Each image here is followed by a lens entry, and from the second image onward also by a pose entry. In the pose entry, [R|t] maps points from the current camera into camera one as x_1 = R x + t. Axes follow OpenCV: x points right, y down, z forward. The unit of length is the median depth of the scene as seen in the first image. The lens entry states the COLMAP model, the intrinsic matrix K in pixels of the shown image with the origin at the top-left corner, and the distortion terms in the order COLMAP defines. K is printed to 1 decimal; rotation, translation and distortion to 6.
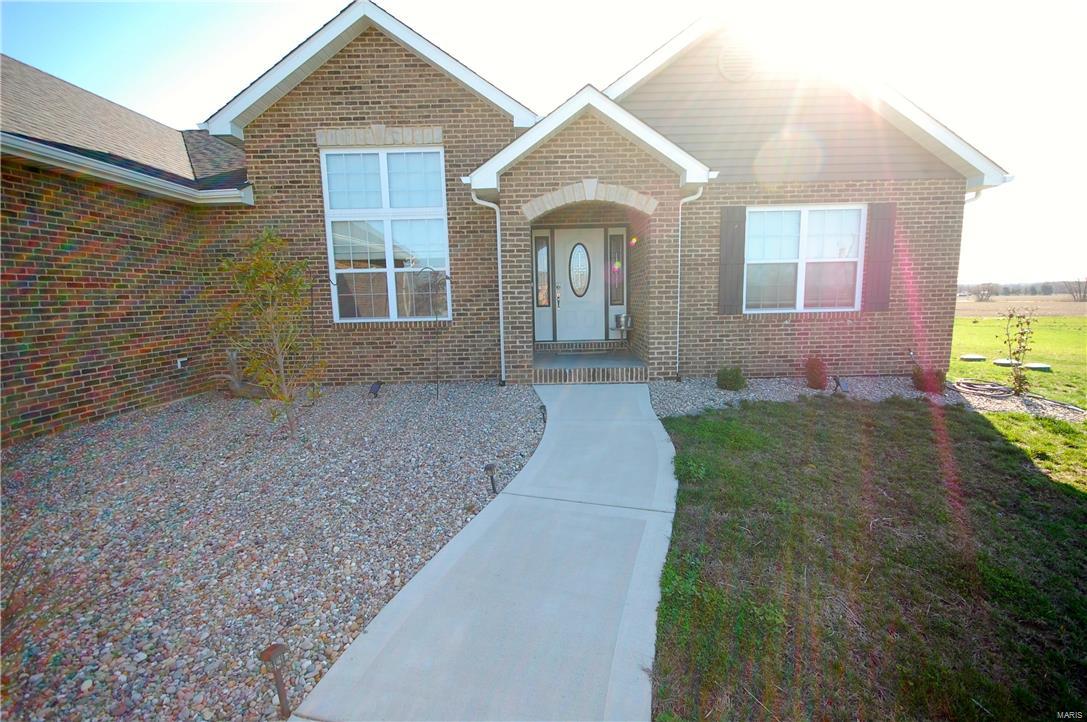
lens RADIAL K [[479.7, 0, 544.4], [0, 479.7, 361.0], [0, 0, 1]] dist [-0.000199, -0.002310]
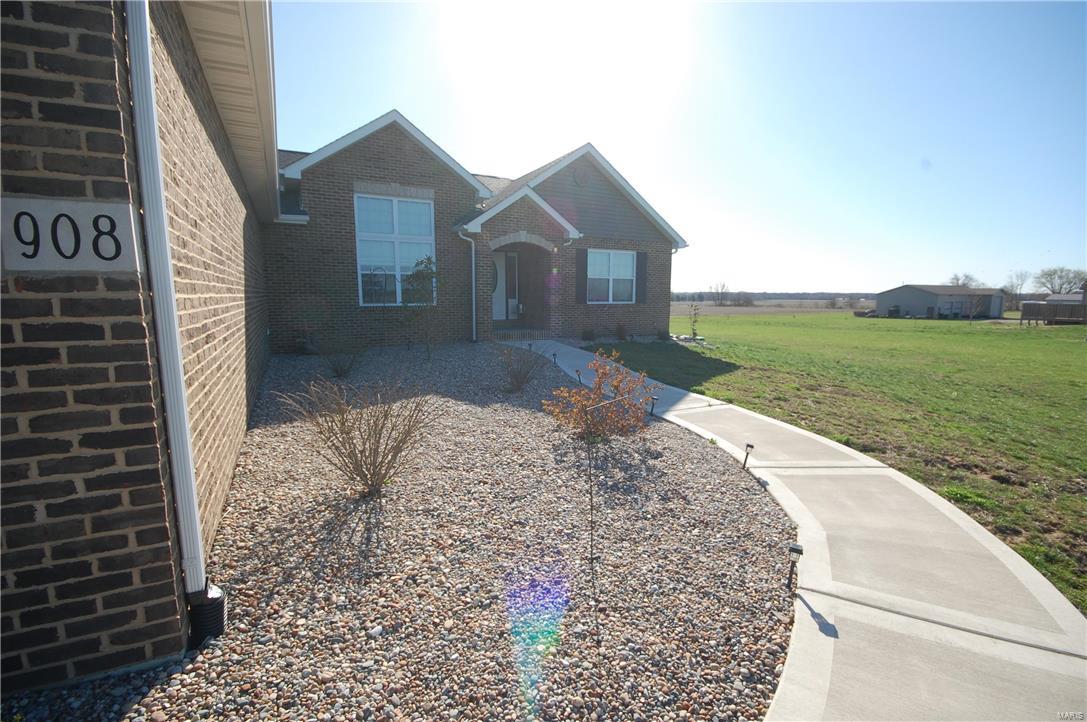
lens RADIAL K [[479.7, 0, 546.6], [0, 479.7, 357.8], [0, 0, 1]] dist [-0.000199, -0.002310]
pose [[0.879095, -0.038734, 0.475071, -0.663848], [0.042514, 0.999092, 0.002790, 0.106308], [-0.474748, 0.017744, 0.879943, -0.625302]]
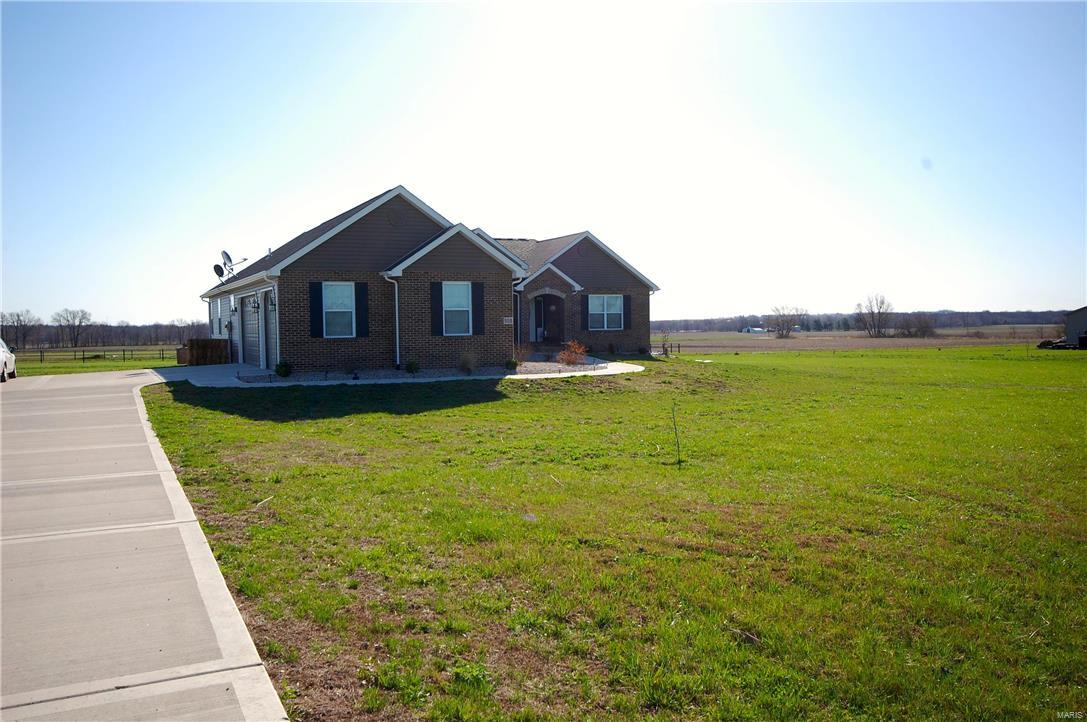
lens RADIAL K [[900.3, 0, 540.8], [0, 900.3, 360.3], [0, 0, 1]] dist [0.010536, 0.003139]
pose [[0.896009, -0.008106, 0.443961, -2.332193], [0.052040, 0.994860, -0.086864, 0.555450], [-0.440975, 0.100935, 0.891826, -3.822149]]
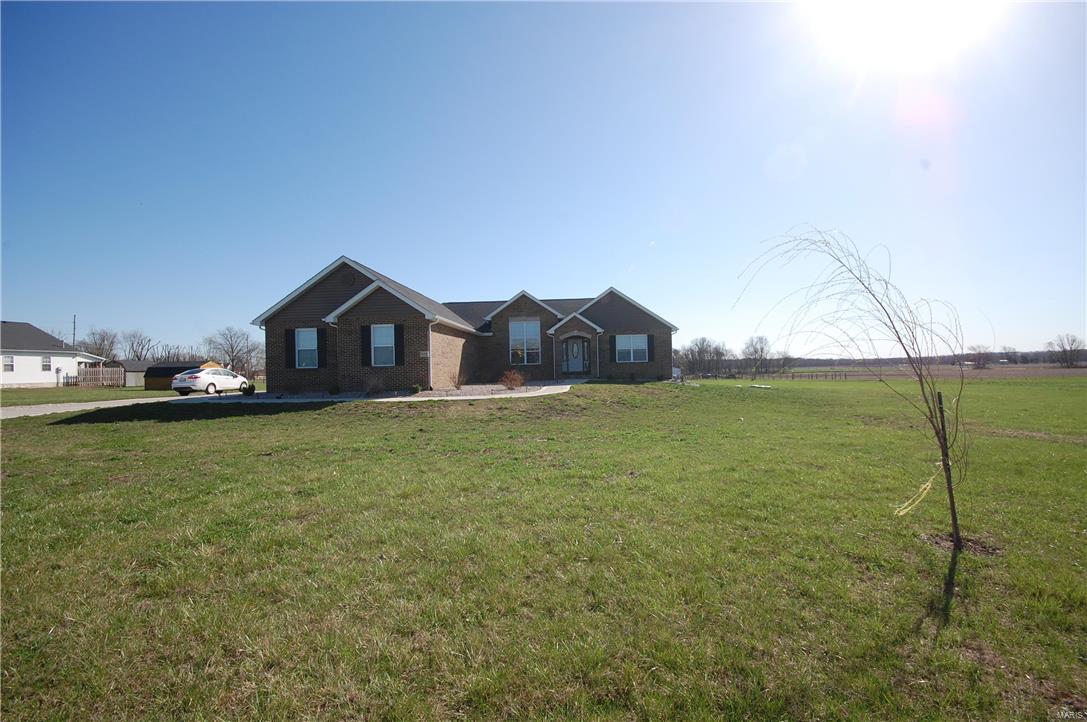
lens RADIAL K [[479.7, 0, 549.9], [0, 479.7, 363.8], [0, 0, 1]] dist [-0.000199, -0.002310]
pose [[0.999600, -0.000534, -0.028292, -0.011042], [-0.003333, 0.990641, -0.136455, 0.451304], [0.028100, 0.136495, 0.990242, -2.898111]]
